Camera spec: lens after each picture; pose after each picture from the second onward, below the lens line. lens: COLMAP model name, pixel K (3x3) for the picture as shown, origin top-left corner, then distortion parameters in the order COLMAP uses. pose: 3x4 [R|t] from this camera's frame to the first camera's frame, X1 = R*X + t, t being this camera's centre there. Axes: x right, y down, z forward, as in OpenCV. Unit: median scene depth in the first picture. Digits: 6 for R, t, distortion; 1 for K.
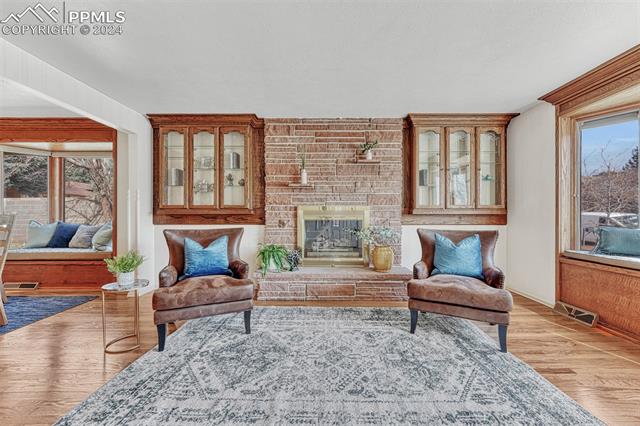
lens RADIAL K [[258.2, 0, 320.0], [0, 258.2, 213.0], [0, 0, 1]] dist [-0.000312, 0.000023]
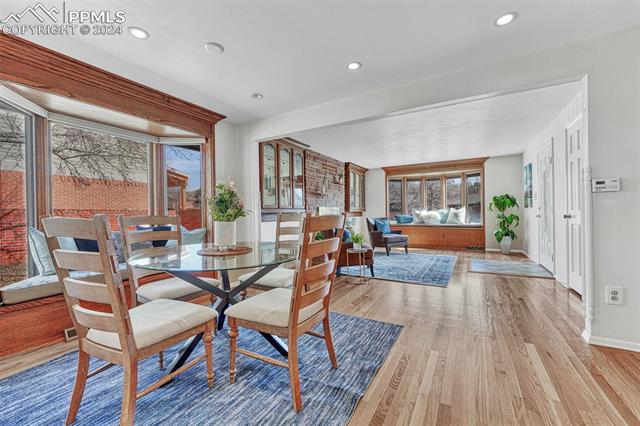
lens RADIAL K [[266.4, 0, 320.0], [0, 266.4, 213.0], [0, 0, 1]] dist [0.000979, 0.000067]
pose [[0.480749, -0.008600, 0.876816, -1.552995], [0.013747, 0.999903, 0.002270, 0.007078], [-0.876751, 0.010962, 0.480820, 0.196188]]
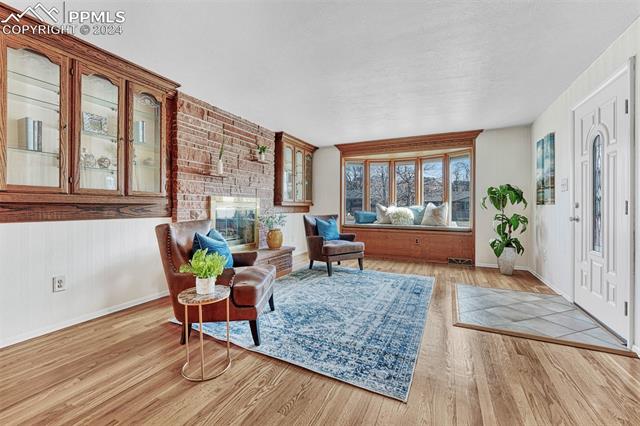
lens RADIAL K [[270.1, 0, 319.3], [0, 270.1, 205.4], [0, 0, 1]] dist [-0.001646, -0.000113]
pose [[0.423705, 0.006829, 0.905774, -0.829340], [-0.006596, 0.999968, -0.004453, 0.009182], [-0.905776, -0.004087, 0.423737, 0.212092]]
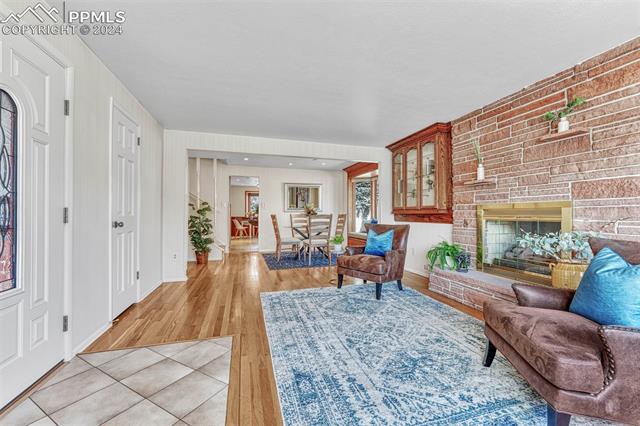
lens RADIAL K [[258.2, 0, 320.0], [0, 258.2, 213.0], [0, 0, 1]] dist [-0.000312, 0.000023]
pose [[0.293013, -0.004412, -0.956098, 0.631020], [0.004232, 0.999986, -0.003317, 0.003301], [0.956099, -0.003074, 0.293027, 0.194863]]
